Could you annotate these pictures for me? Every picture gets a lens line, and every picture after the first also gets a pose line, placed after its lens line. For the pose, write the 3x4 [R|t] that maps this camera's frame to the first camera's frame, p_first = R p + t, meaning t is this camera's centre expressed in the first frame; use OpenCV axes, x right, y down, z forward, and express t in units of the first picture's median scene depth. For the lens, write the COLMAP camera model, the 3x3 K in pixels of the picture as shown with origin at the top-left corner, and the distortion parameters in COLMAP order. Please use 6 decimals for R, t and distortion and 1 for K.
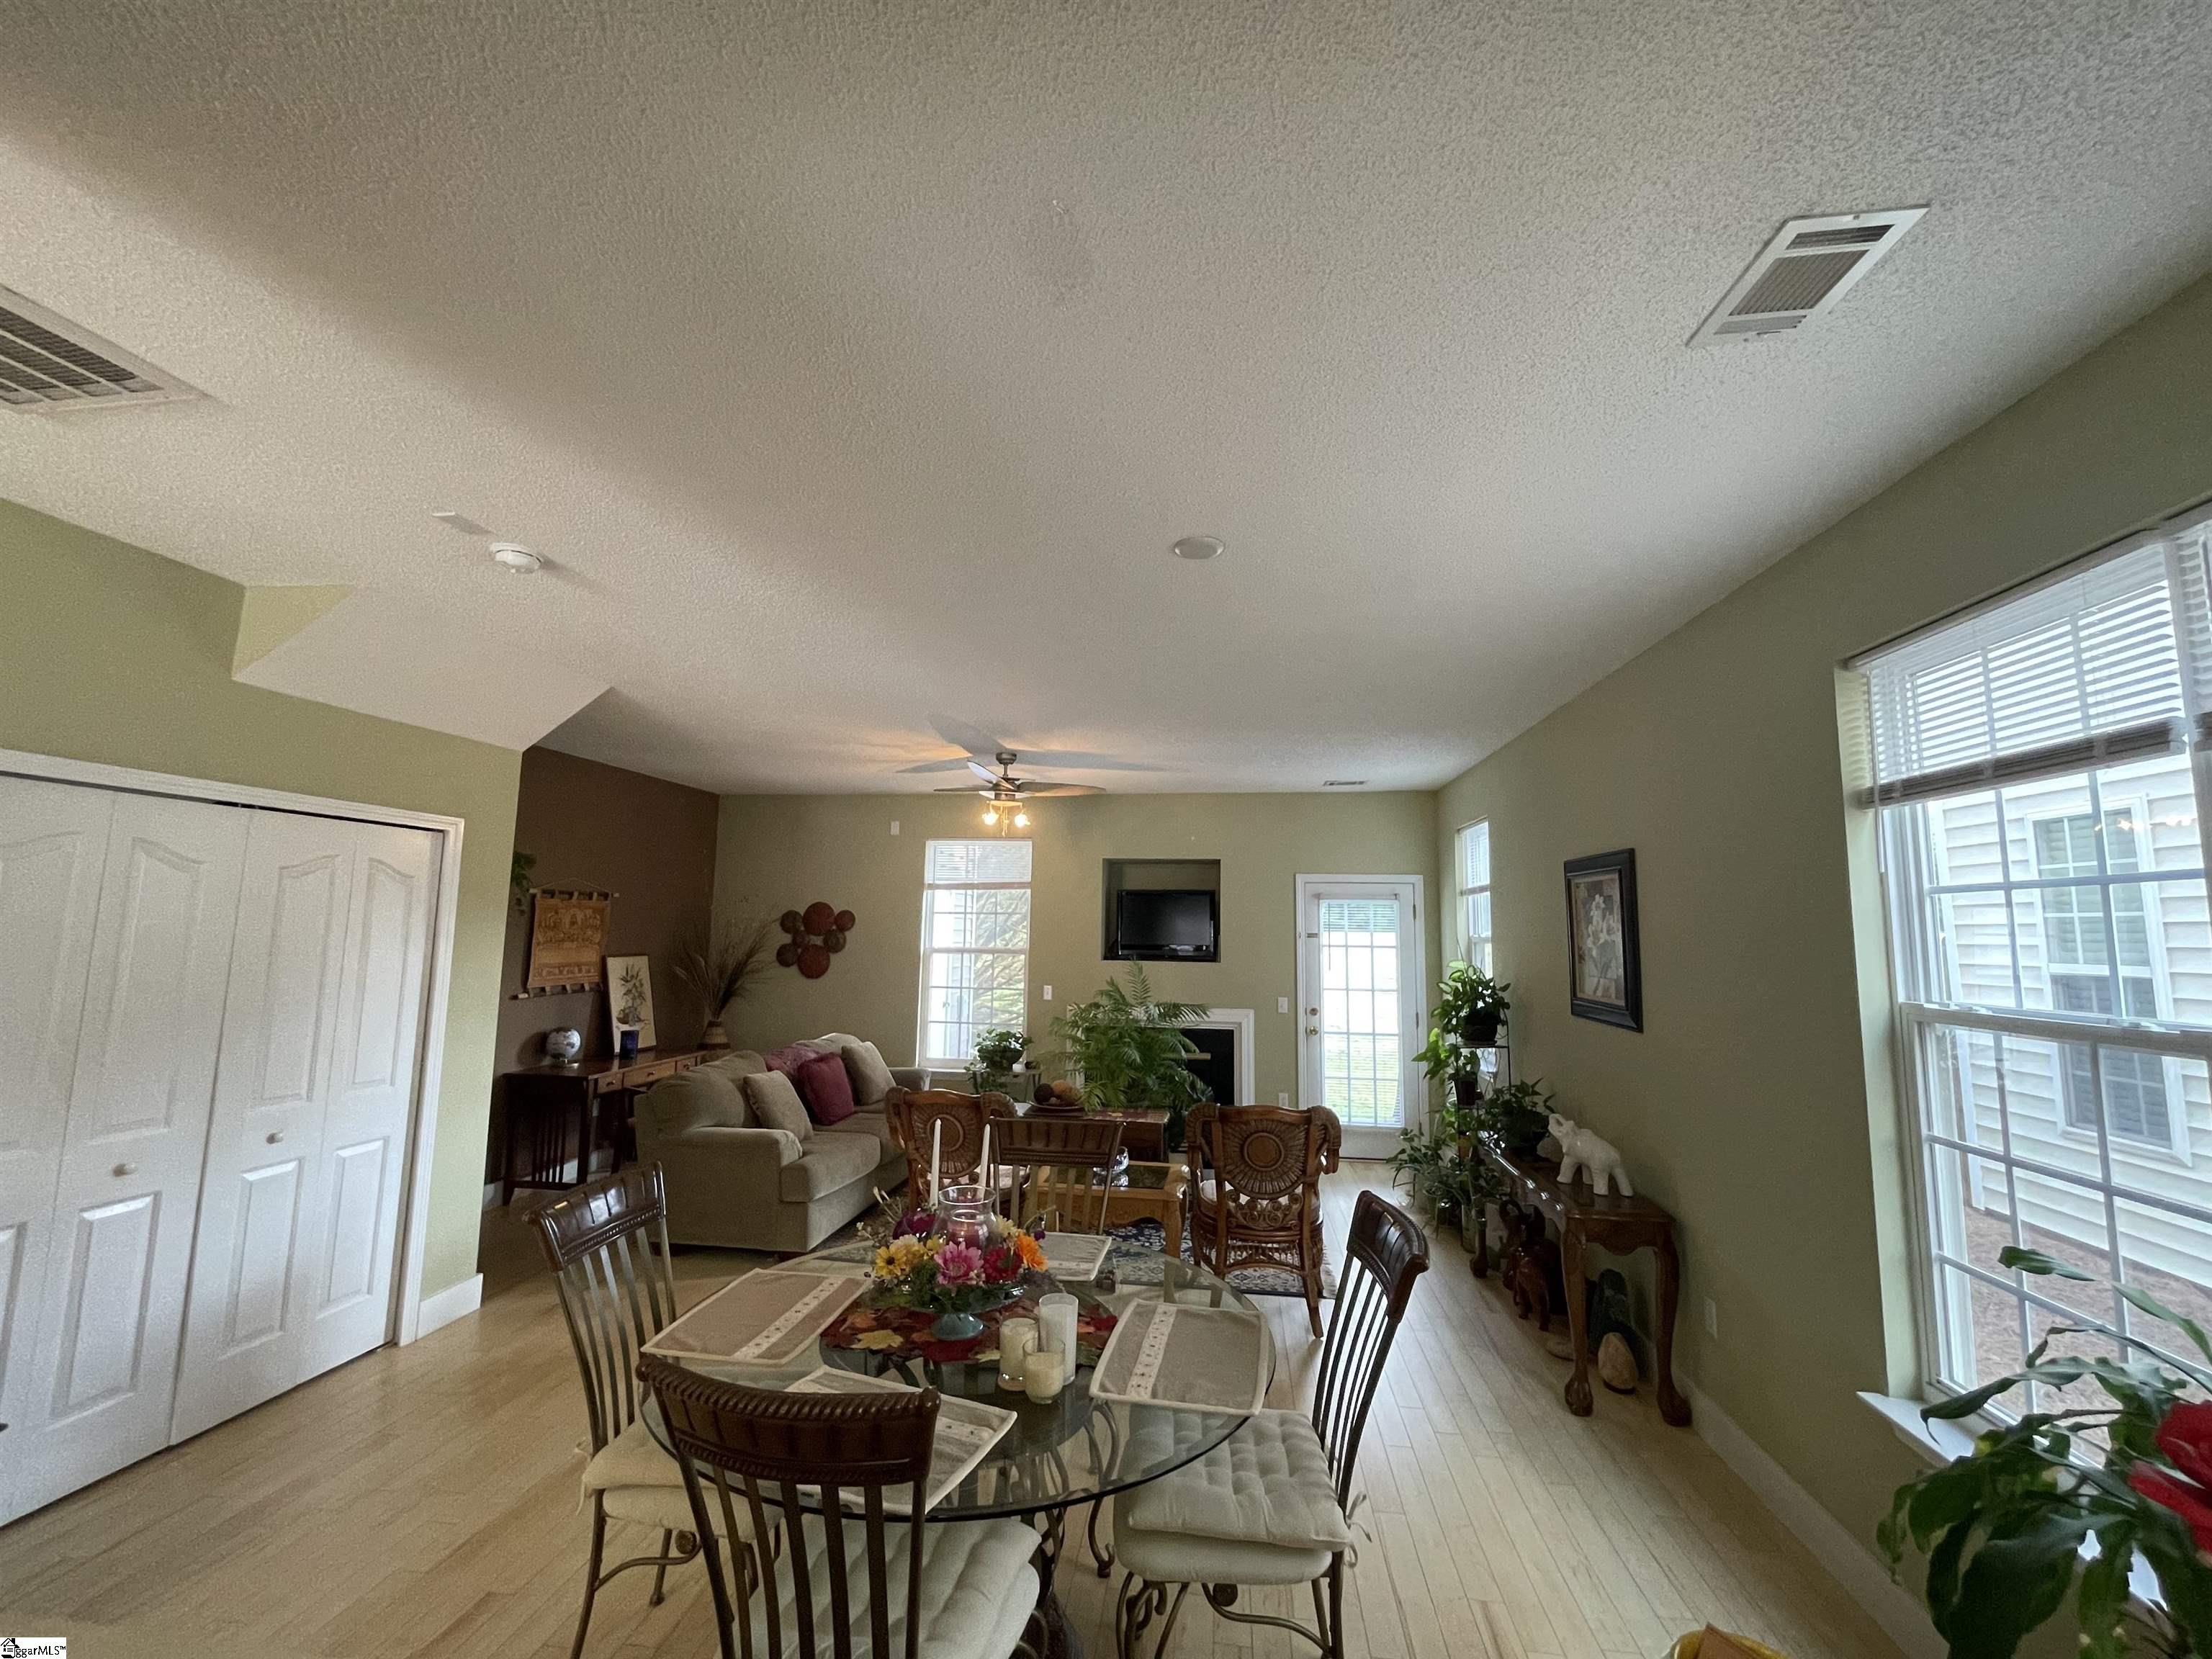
lens RADIAL K [[896.9, 0, 1102.1], [0, 896.9, 819.3], [0, 0, 1]] dist [-0.000701, 0.000812]
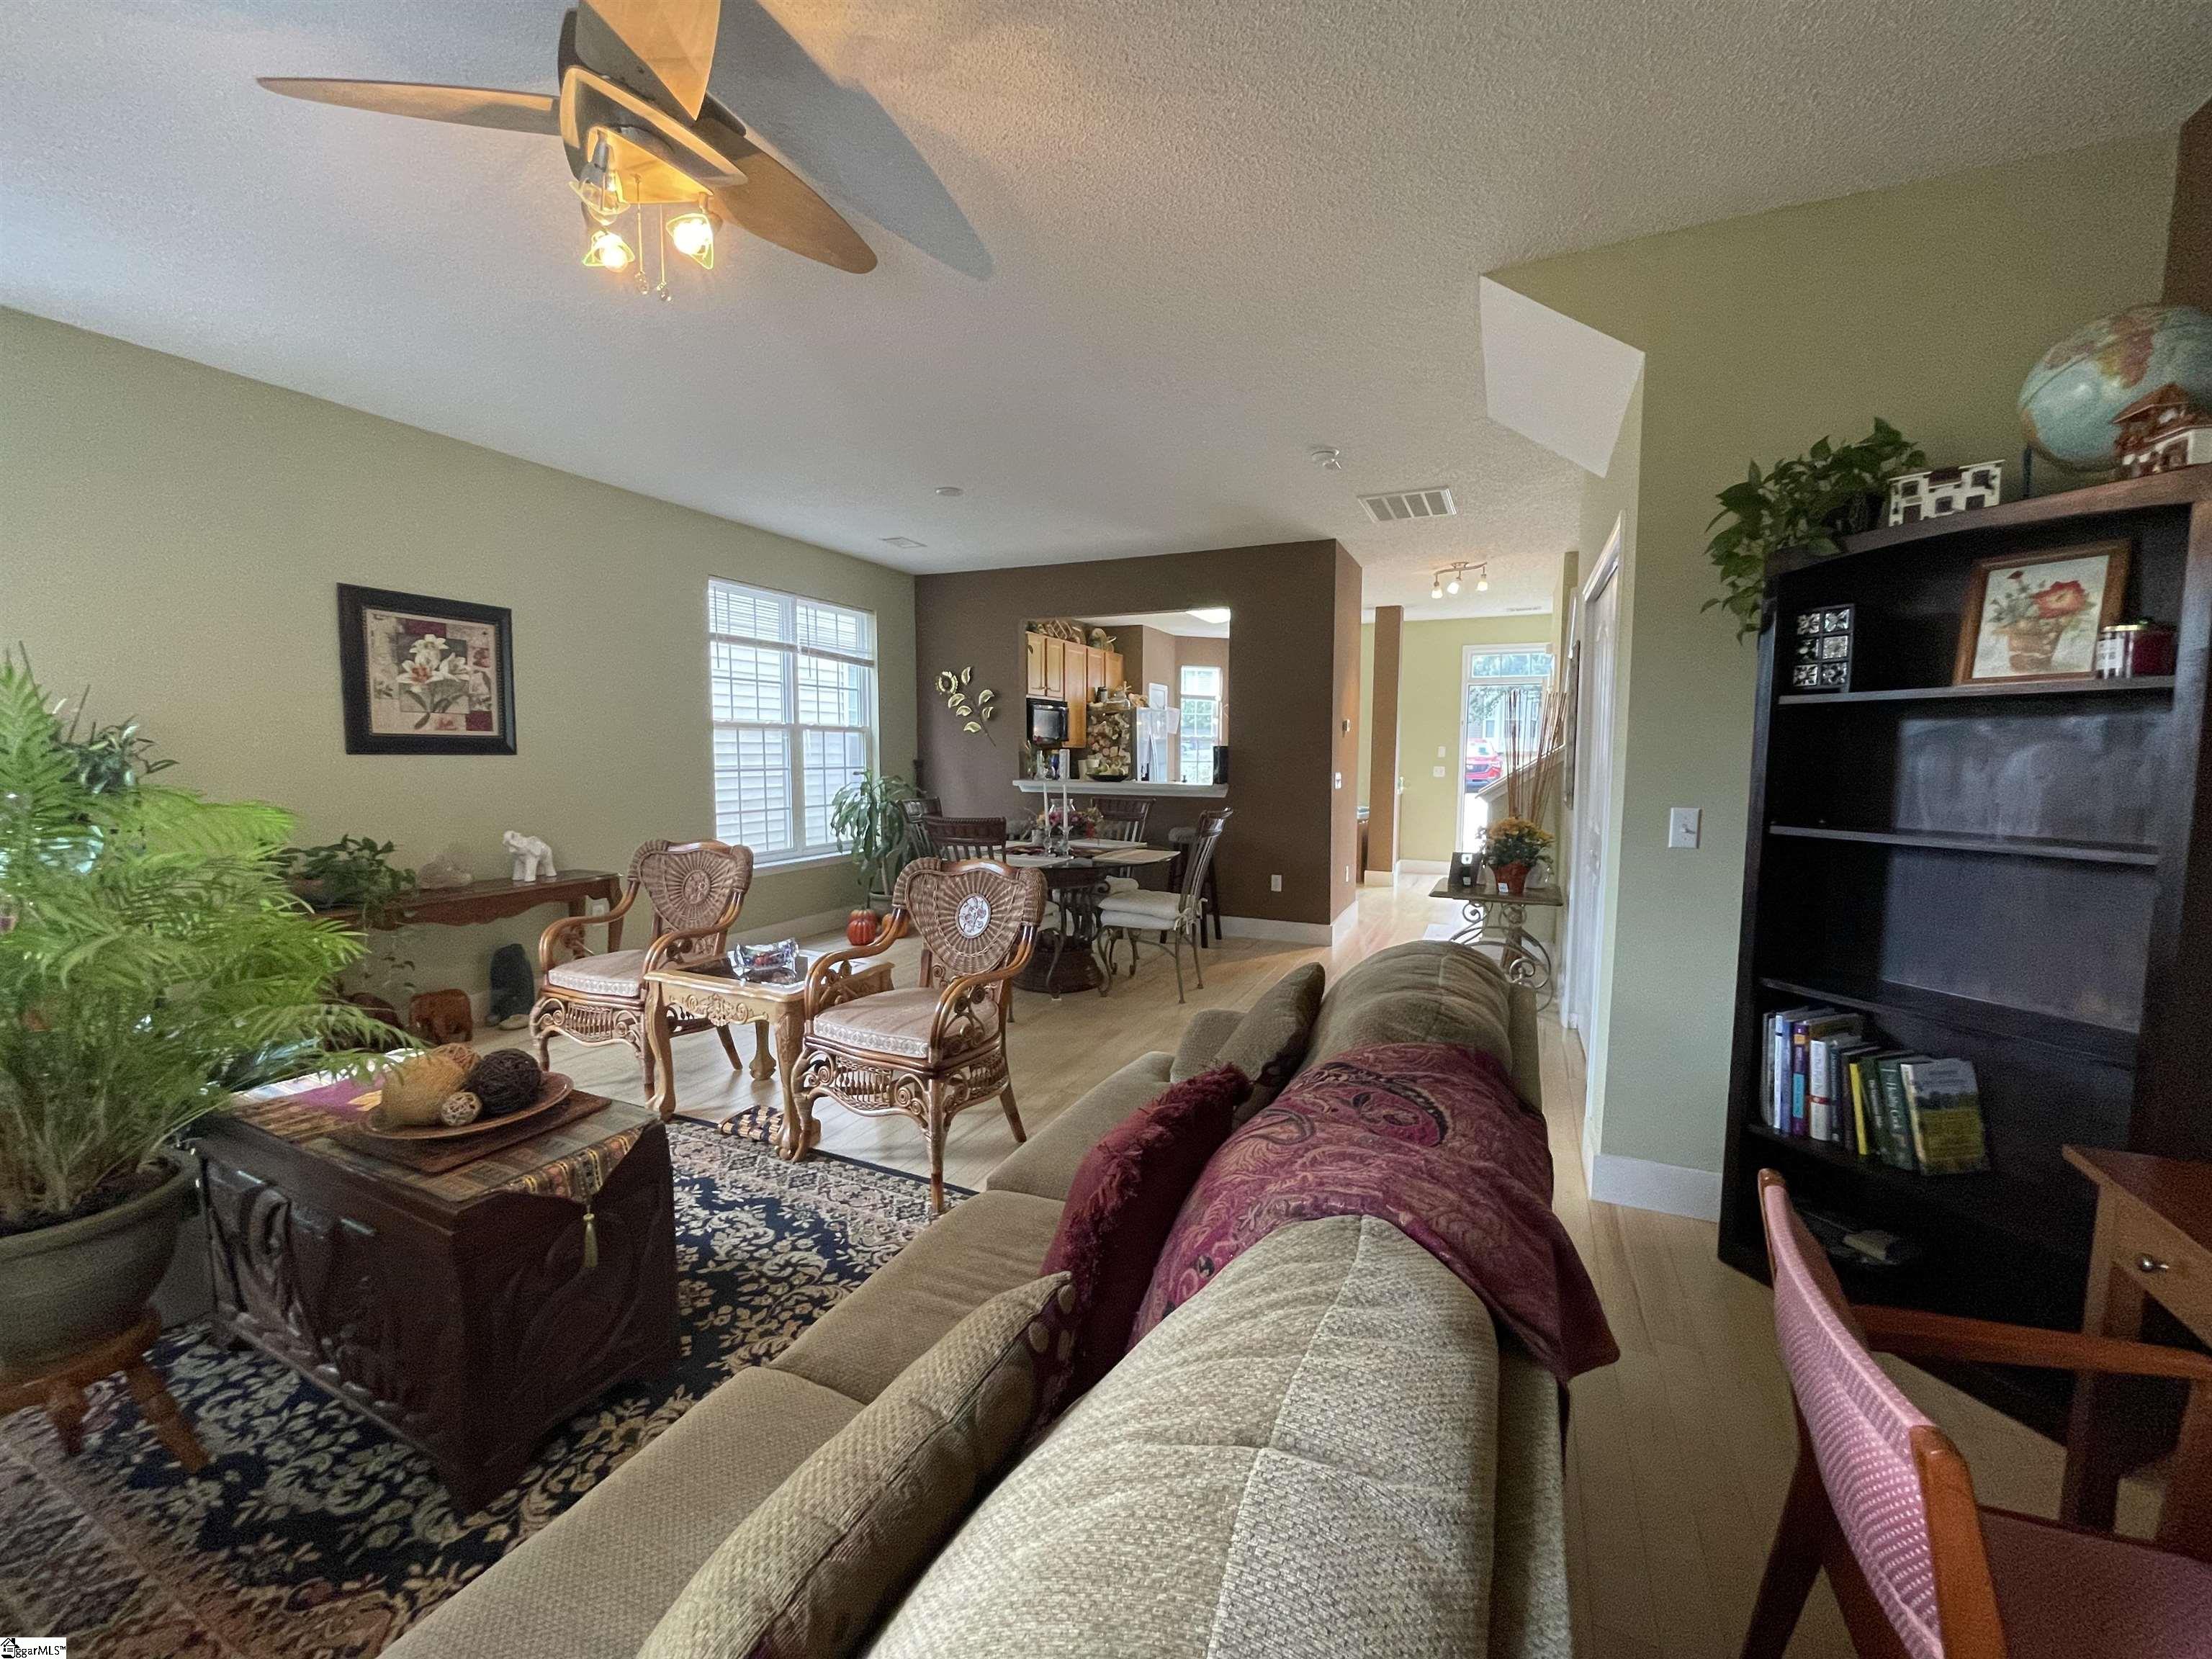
lens RADIAL K [[896.9, 0, 1095.1], [0, 896.9, 829.5], [0, 0, 1]] dist [-0.000701, 0.000812]
pose [[-0.954484, -0.046382, 0.294635, -0.360882], [-0.056511, 0.998065, -0.025956, 0.206052], [-0.292861, -0.041425, -0.955257, 1.231544]]
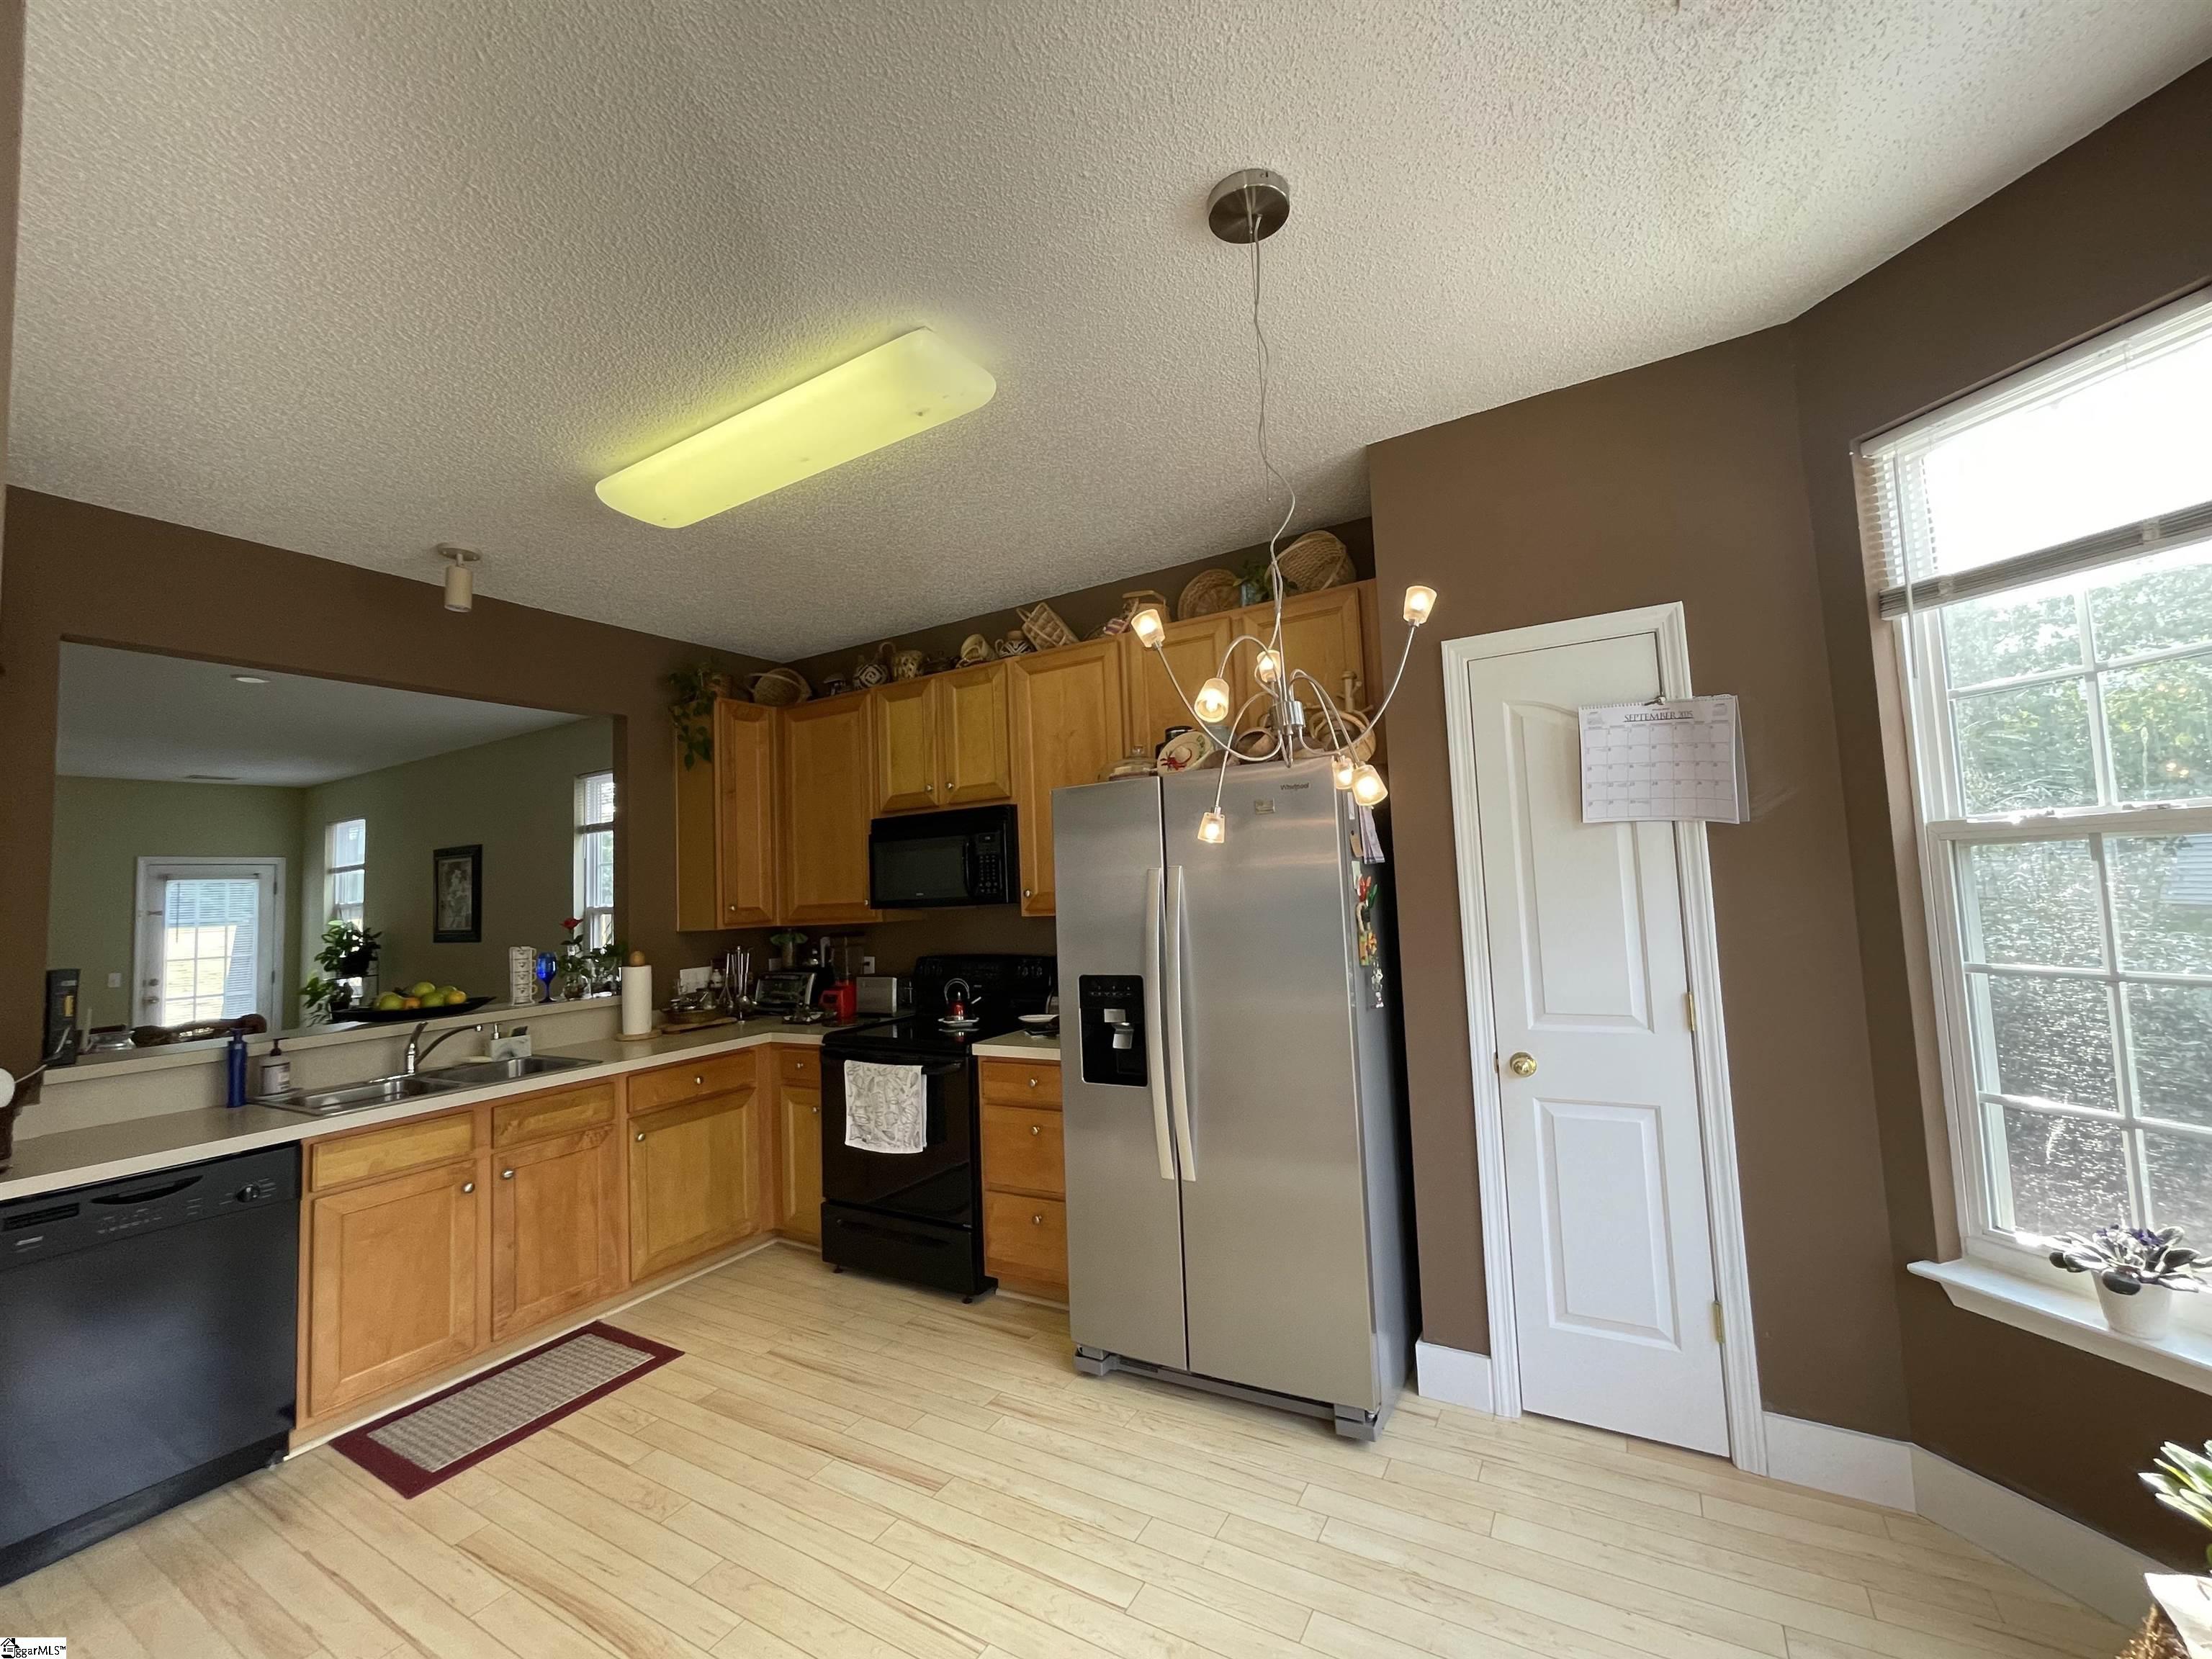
lens RADIAL K [[896.9, 0, 1101.9], [0, 896.9, 825.6], [0, 0, 1]] dist [-0.000701, 0.000812]
pose [[0.387953, 0.031821, 0.921130, -0.396920], [-0.059894, 0.998162, -0.009257, -0.042344], [-0.919731, -0.051579, 0.389145, -0.578242]]
